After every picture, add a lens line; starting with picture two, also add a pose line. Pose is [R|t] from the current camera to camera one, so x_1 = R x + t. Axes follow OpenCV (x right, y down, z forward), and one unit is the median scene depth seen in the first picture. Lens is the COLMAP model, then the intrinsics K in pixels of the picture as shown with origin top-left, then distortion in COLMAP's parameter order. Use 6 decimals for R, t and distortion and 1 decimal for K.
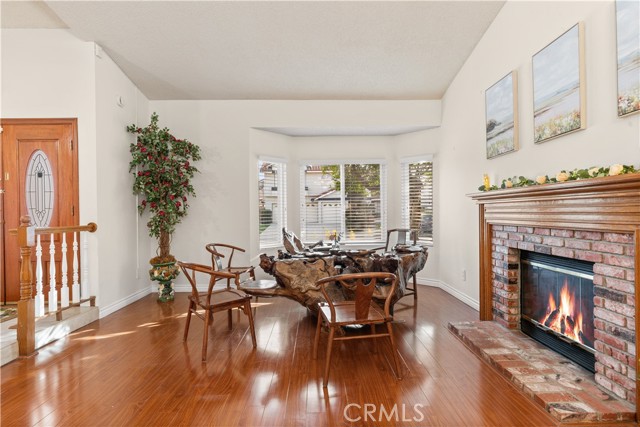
lens RADIAL K [[329.3, 0, 320.0], [0, 329.3, 213.5], [0, 0, 1]] dist [0.000786, 0.000001]
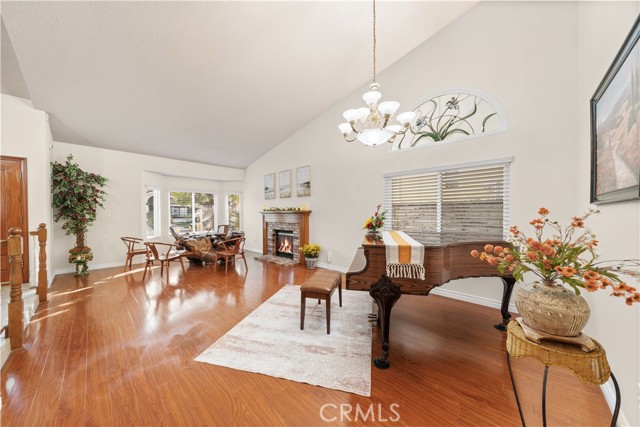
lens RADIAL K [[219.7, 0, 320.0], [0, 219.7, 213.5], [0, 0, 1]] dist [-0.000092, 0.000000]
pose [[0.697758, 0.005727, 0.716310, -0.627092], [-0.000324, 0.999970, -0.007679, -0.033737], [-0.716333, 0.005125, 0.697740, -0.806866]]
